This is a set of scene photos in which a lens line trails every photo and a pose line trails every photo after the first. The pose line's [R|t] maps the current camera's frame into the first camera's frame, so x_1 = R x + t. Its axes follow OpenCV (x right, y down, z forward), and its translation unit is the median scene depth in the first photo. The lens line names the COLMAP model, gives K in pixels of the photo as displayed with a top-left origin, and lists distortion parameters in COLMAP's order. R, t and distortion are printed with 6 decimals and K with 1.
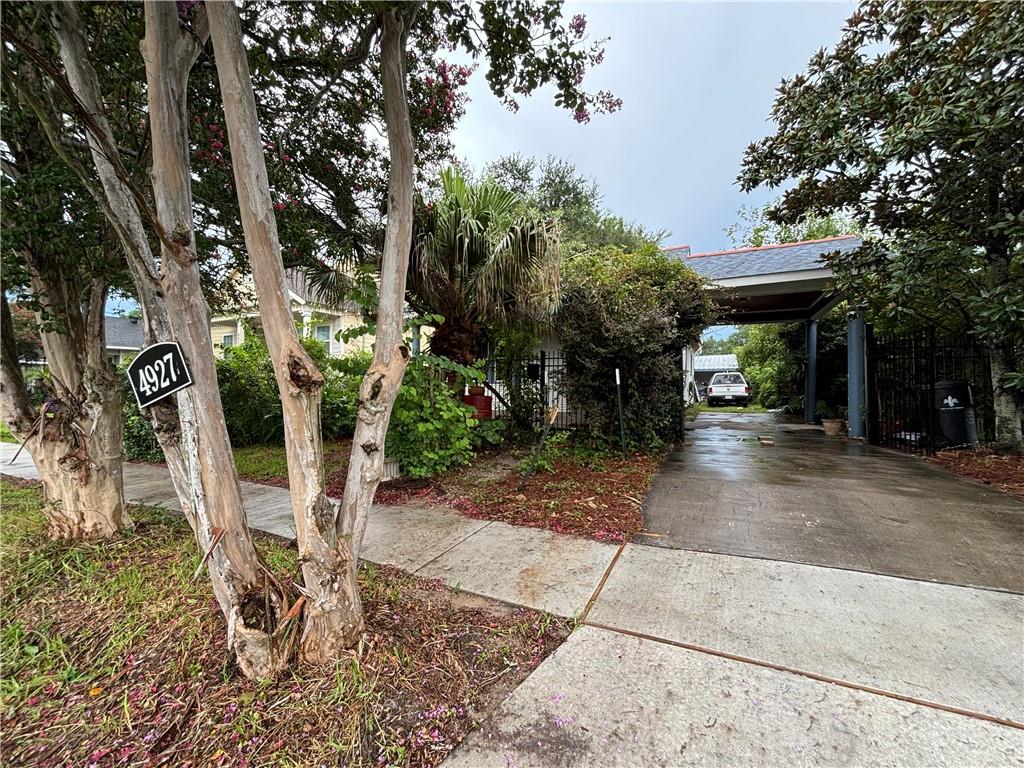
lens RADIAL K [[412.9, 0, 512.9], [0, 412.9, 384.3], [0, 0, 1]] dist [-0.003939, 0.000094]
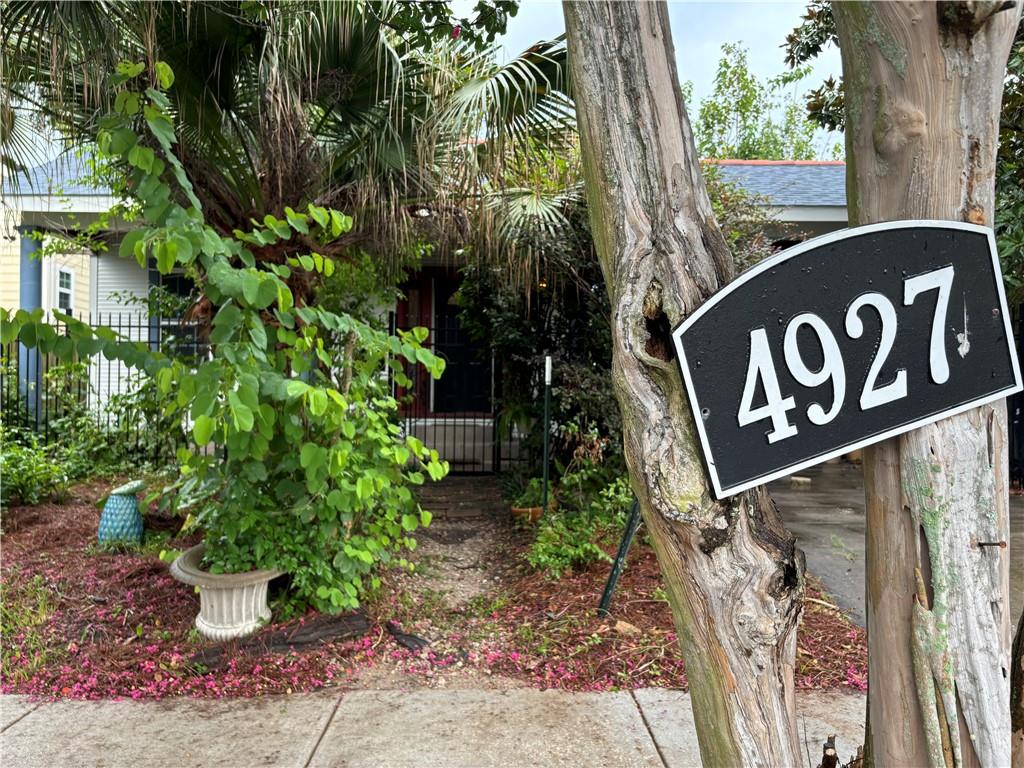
lens RADIAL K [[778.5, 0, 508.3], [0, 778.5, 384.9], [0, 0, 1]] dist [0.007127, 0.001352]
pose [[0.888535, 0.007435, 0.458749, -0.427999], [-0.010320, 0.999940, 0.003782, -0.001932], [-0.458693, -0.008095, 0.888558, 0.238328]]
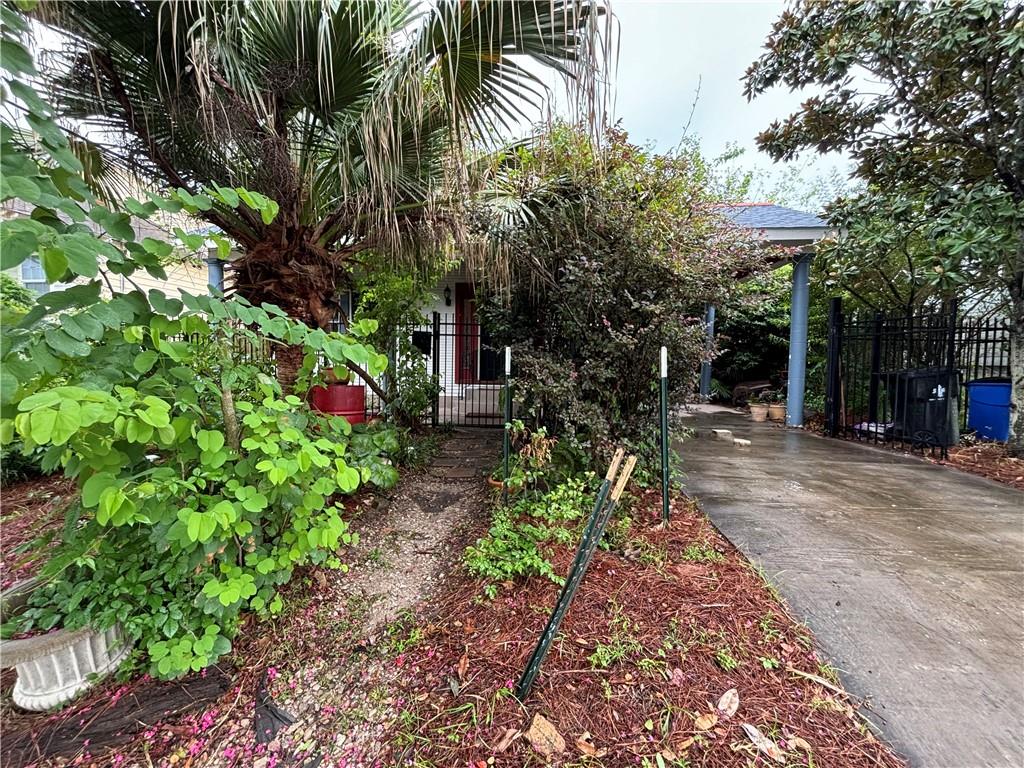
lens RADIAL K [[412.9, 0, 512.0], [0, 412.9, 382.1], [0, 0, 1]] dist [-0.003939, 0.000094]
pose [[0.932775, -0.010709, 0.360300, -0.102439], [-0.014427, 0.997649, 0.067002, -0.026029], [-0.360170, -0.067695, 0.930427, 0.611582]]
